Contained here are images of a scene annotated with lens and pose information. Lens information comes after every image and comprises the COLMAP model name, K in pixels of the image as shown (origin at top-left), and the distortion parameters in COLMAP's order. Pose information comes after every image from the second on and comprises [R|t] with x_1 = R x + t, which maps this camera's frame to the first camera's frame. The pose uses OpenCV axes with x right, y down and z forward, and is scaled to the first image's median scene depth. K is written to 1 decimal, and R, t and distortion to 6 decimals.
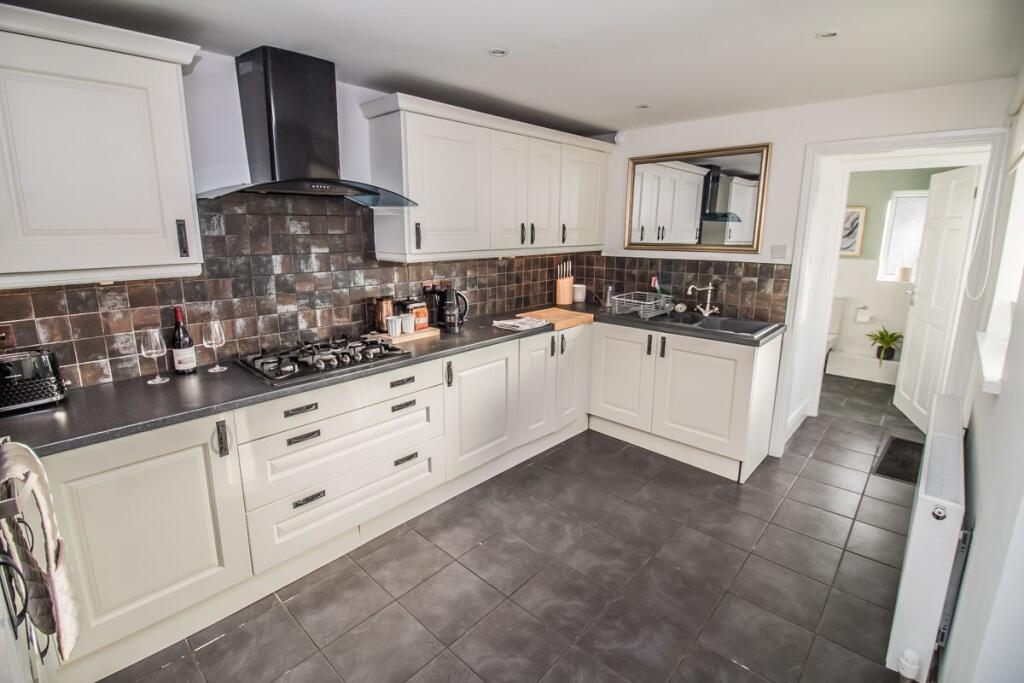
lens RADIAL K [[474.5, 0, 501.3], [0, 474.5, 324.7], [0, 0, 1]] dist [-0.001429, -0.000361]
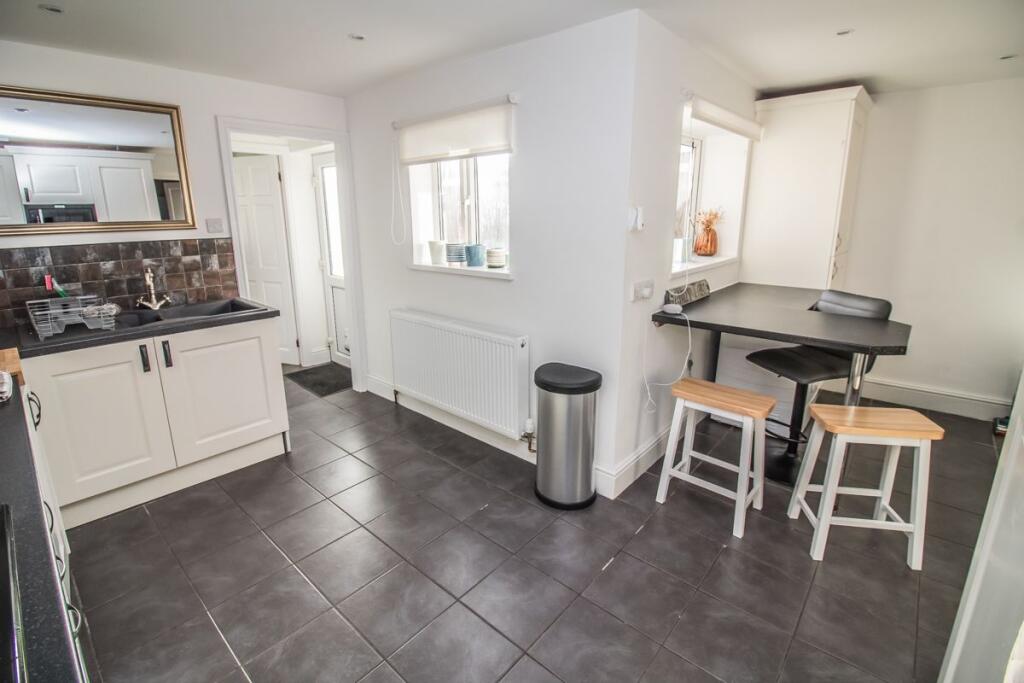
lens RADIAL K [[474.5, 0, 501.3], [0, 474.5, 324.7], [0, 0, 1]] dist [-0.001429, -0.000361]
pose [[-0.018389, -0.235817, 0.971623, -0.405489], [0.209983, 0.949203, 0.234350, -0.064913], [-0.977532, 0.208334, 0.032063, 0.431849]]
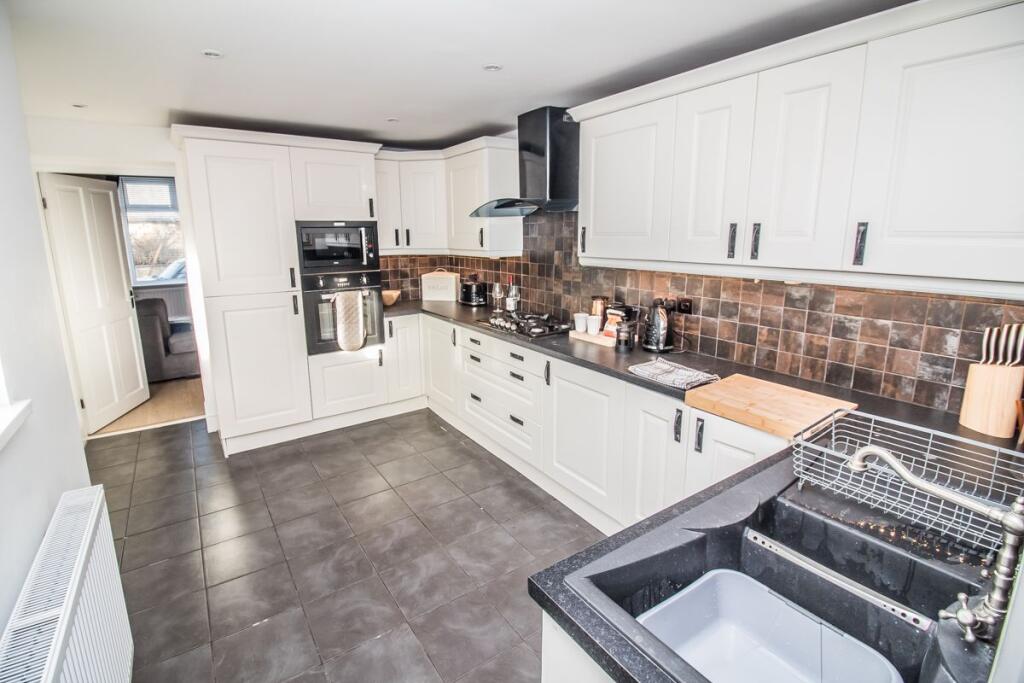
lens RADIAL K [[474.5, 0, 501.3], [0, 474.5, 324.7], [0, 0, 1]] dist [-0.001429, -0.000361]
pose [[-0.220134, 0.189325, -0.956921, 0.719709], [-0.188763, 0.954175, 0.232206, -0.177338], [0.957032, 0.231748, -0.174309, 0.859703]]
